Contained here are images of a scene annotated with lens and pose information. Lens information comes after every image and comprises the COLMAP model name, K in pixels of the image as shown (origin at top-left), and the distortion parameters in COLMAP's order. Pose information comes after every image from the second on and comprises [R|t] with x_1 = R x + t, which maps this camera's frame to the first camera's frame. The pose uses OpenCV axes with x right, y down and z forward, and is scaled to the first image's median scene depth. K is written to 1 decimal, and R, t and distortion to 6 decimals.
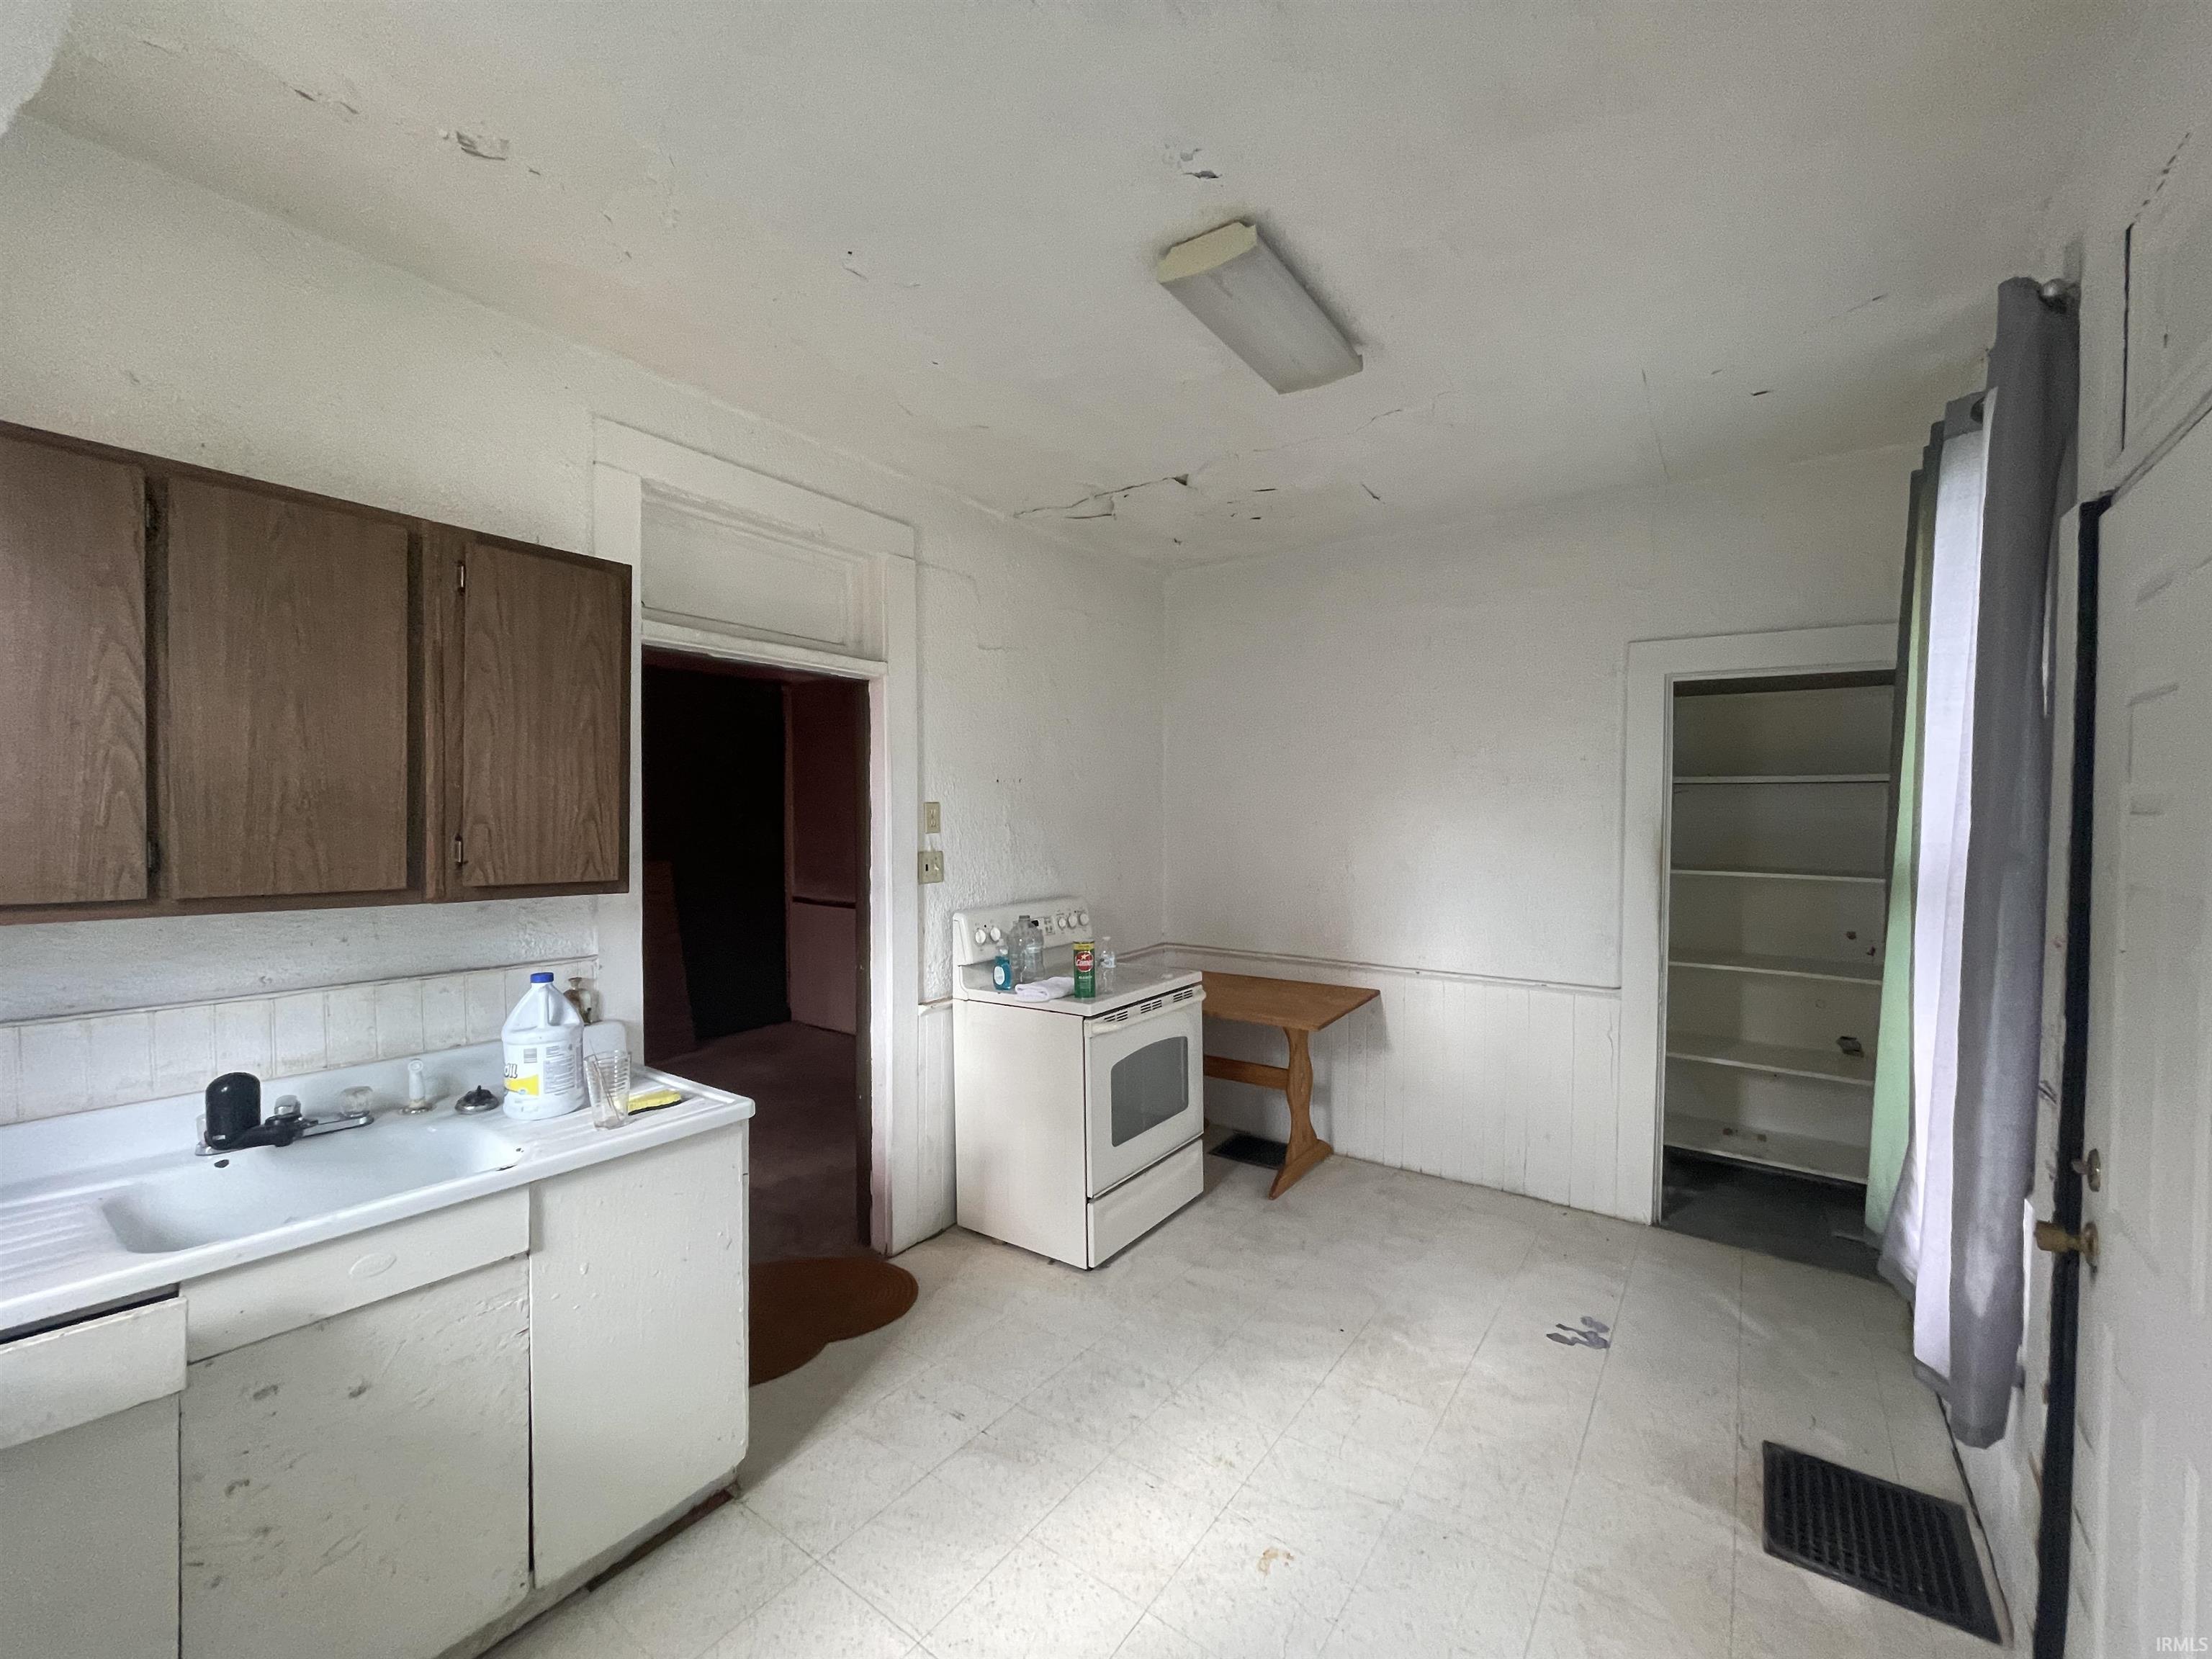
lens RADIAL K [[895.8, 0, 1116.6], [0, 895.8, 837.0], [0, 0, 1]] dist [0.002954, 0.000598]
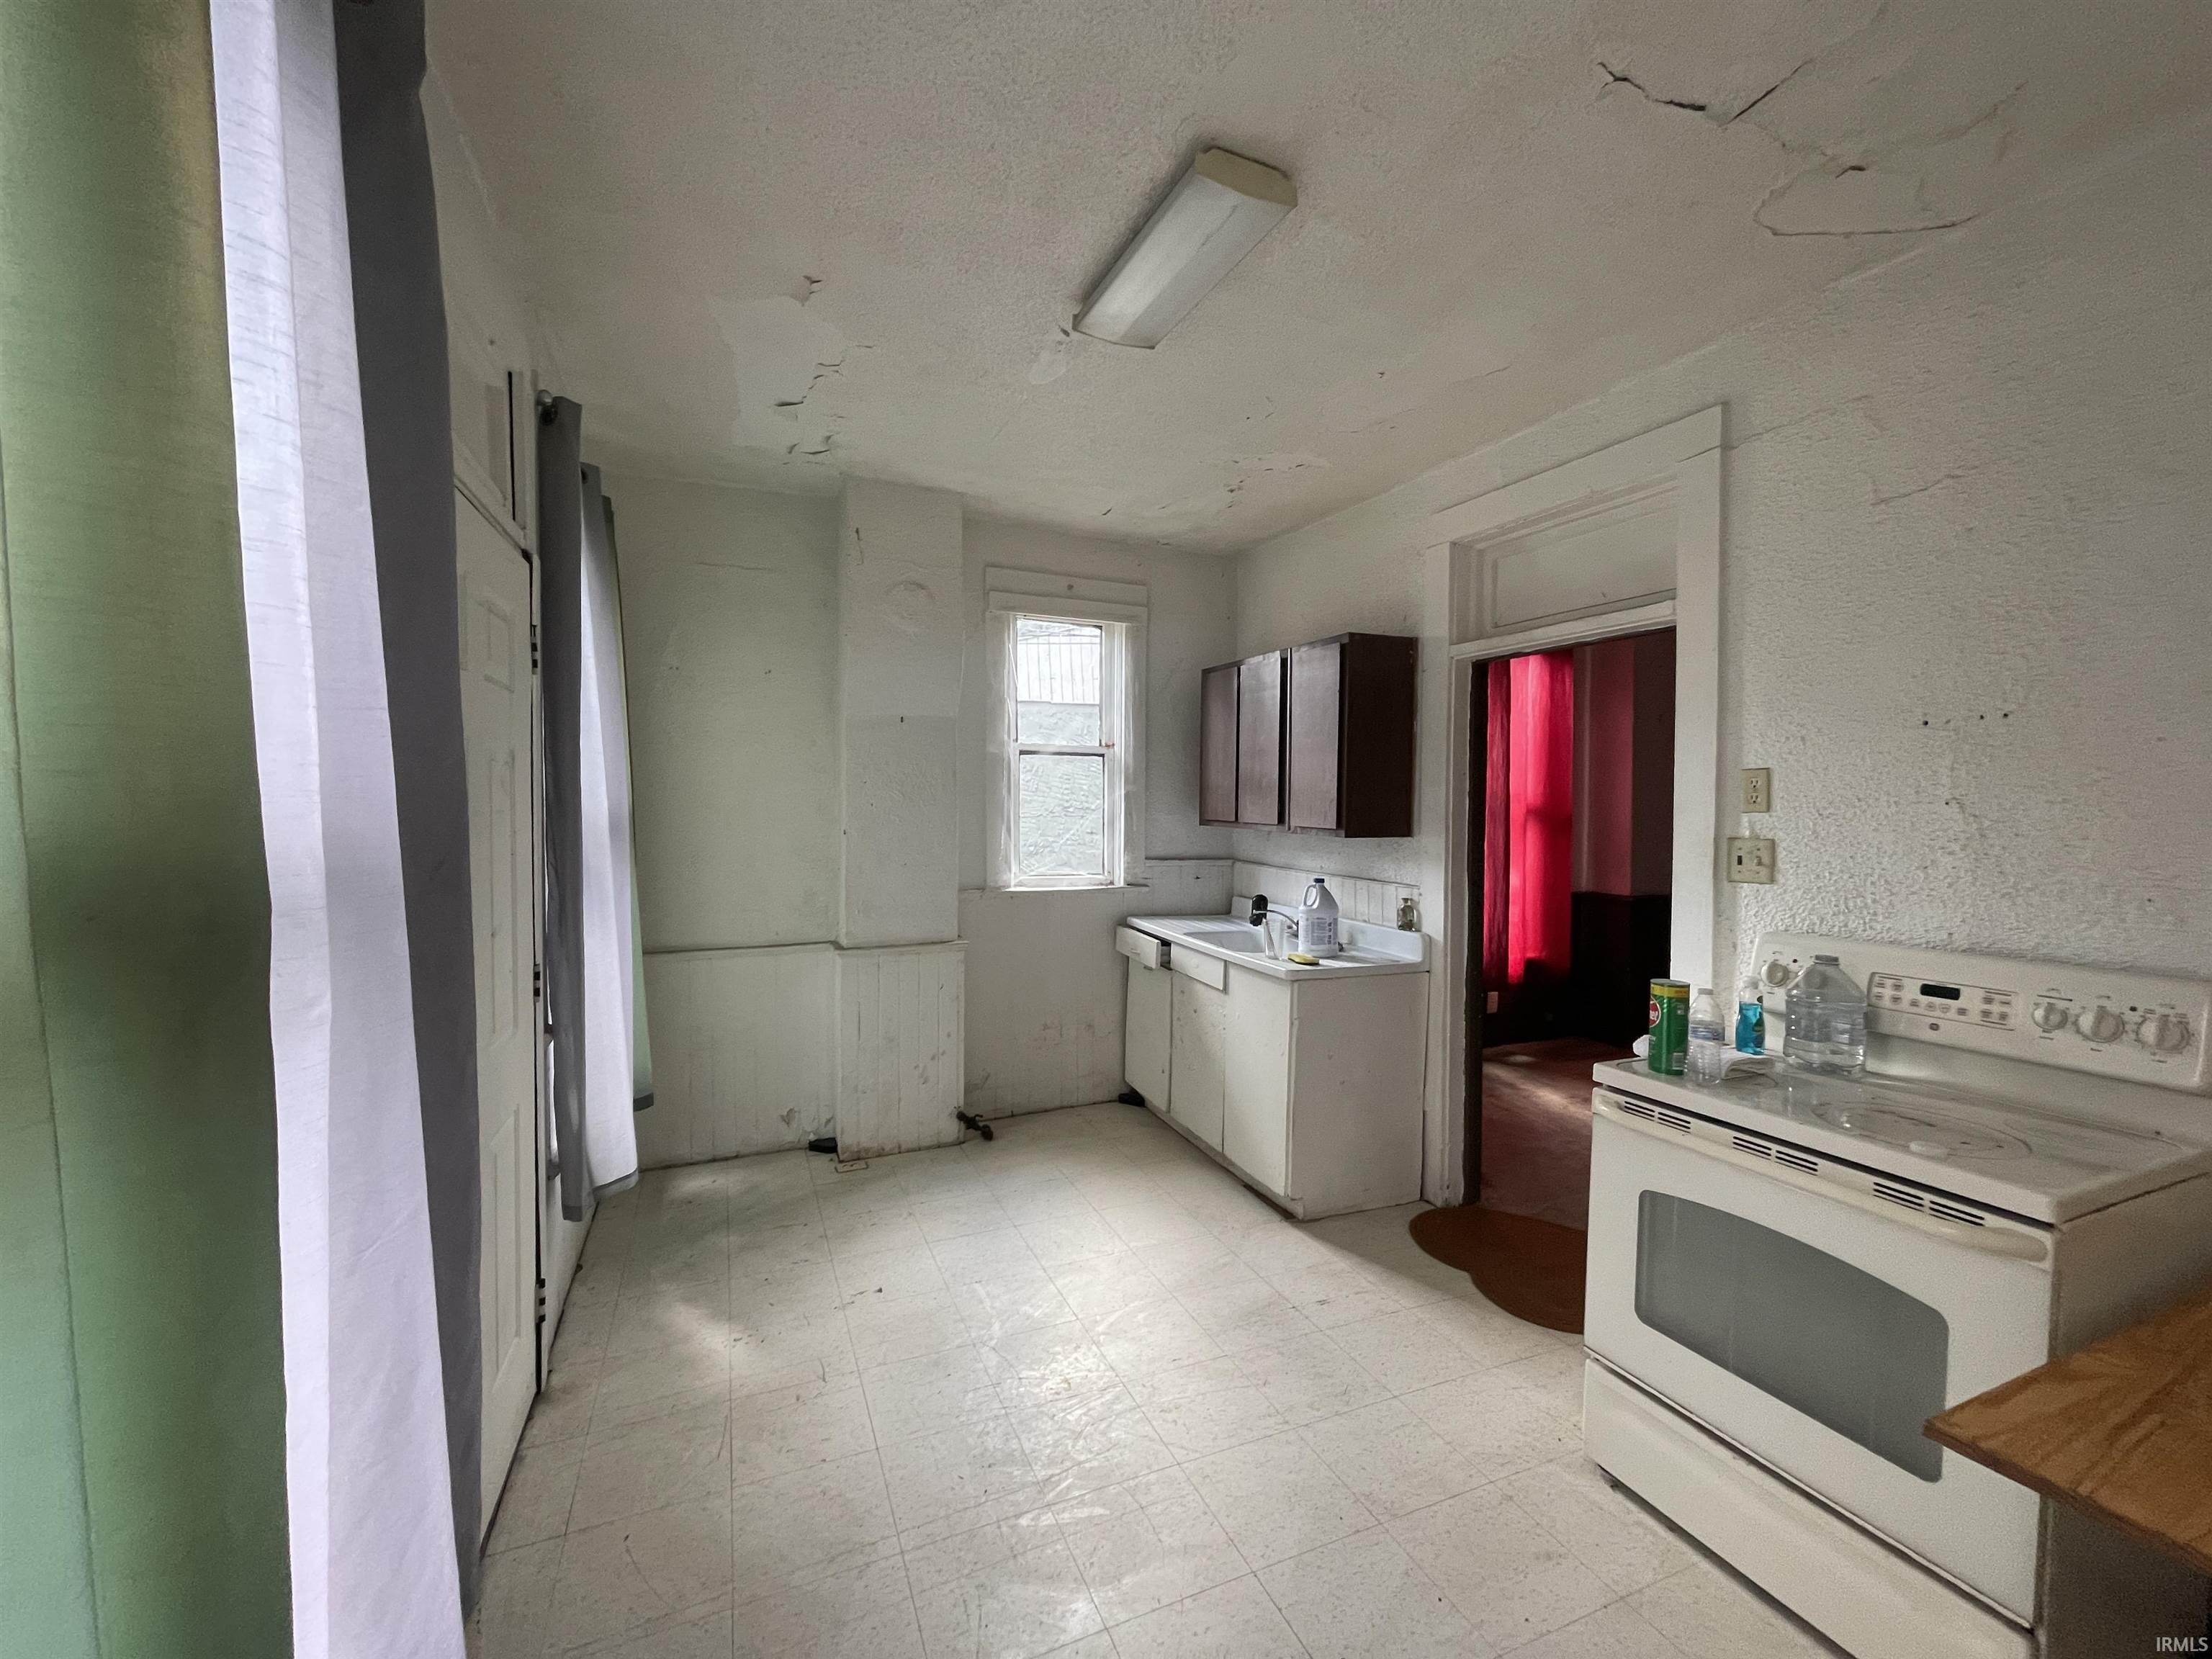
lens RADIAL K [[895.8, 0, 1109.4], [0, 895.8, 830.0], [0, 0, 1]] dist [0.002954, 0.000598]
pose [[-0.511892, 0.021050, -0.858792, 0.685174], [-0.032202, 0.998527, 0.043670, -0.004892], [0.858446, 0.050009, -0.510460, 0.956820]]
